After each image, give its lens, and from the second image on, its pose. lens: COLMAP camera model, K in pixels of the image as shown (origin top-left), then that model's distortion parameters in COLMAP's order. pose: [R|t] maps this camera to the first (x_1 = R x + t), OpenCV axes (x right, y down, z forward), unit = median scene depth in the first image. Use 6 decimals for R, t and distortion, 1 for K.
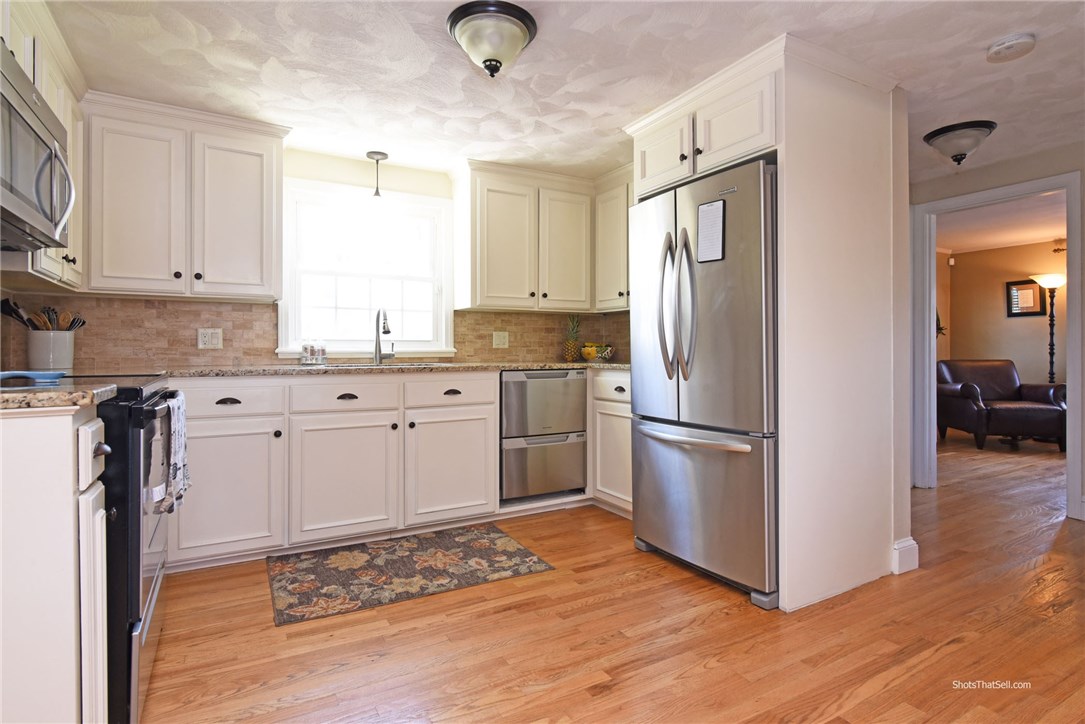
lens RADIAL K [[567.0, 0, 544.6], [0, 567.0, 342.4], [0, 0, 1]] dist [-0.001954, -0.000199]
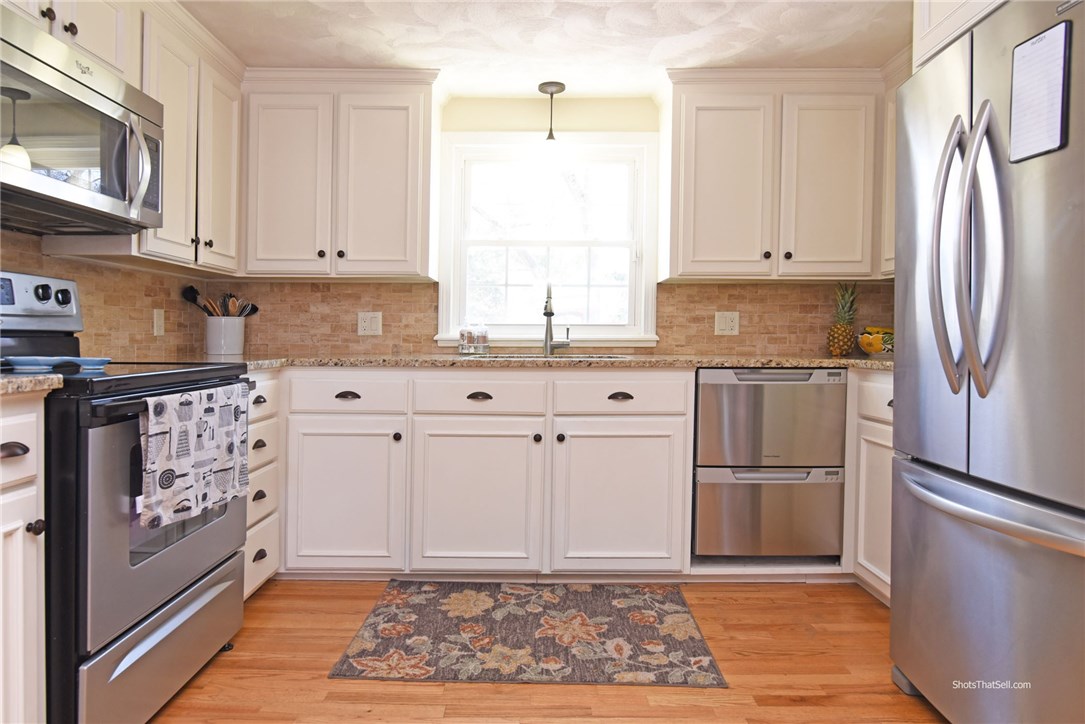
lens RADIAL K [[658.1, 0, 539.4], [0, 658.1, 340.4], [0, 0, 1]] dist [-0.005207, -0.001352]
pose [[0.863264, 0.006138, -0.504716, 0.180926], [0.002820, 0.999852, 0.016982, 0.003099], [0.504745, -0.016083, 0.863119, 0.245711]]
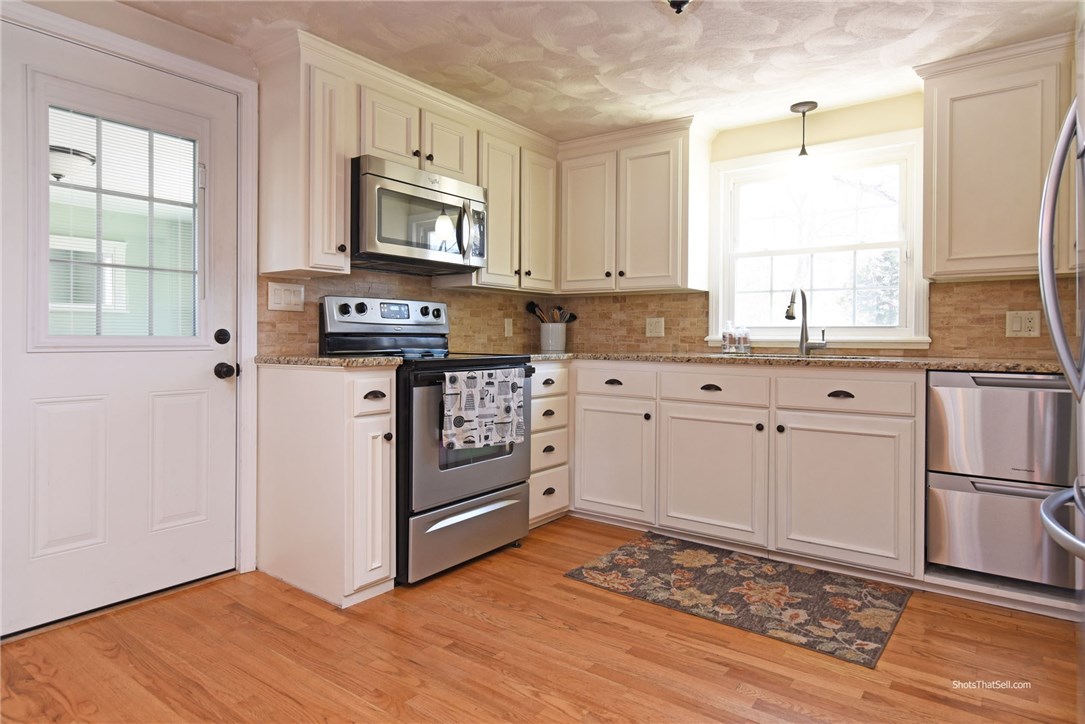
lens RADIAL K [[638.8, 0, 527.6], [0, 638.8, 334.7], [0, 0, 1]] dist [0.006662, 0.000762]
pose [[0.387419, -0.000002, -0.921904, 0.493765], [0.006088, 0.999978, 0.002556, 0.003446], [0.921884, -0.006603, 0.387410, 0.301454]]
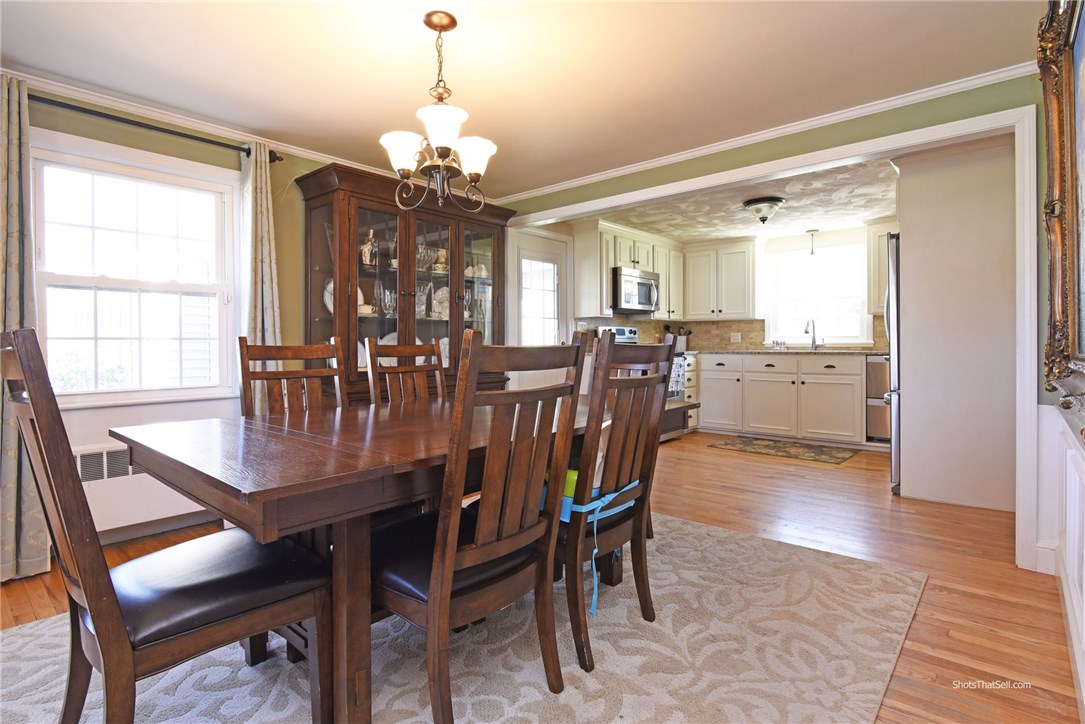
lens RADIAL K [[536.4, 0, 545.2], [0, 536.4, 344.3], [0, 0, 1]] dist [-0.003192, -0.000439]
pose [[0.325091, -0.001386, -0.945682, 1.168012], [0.018749, 0.999812, 0.004980, -0.004764], [0.945497, -0.019350, 0.325056, -0.369561]]
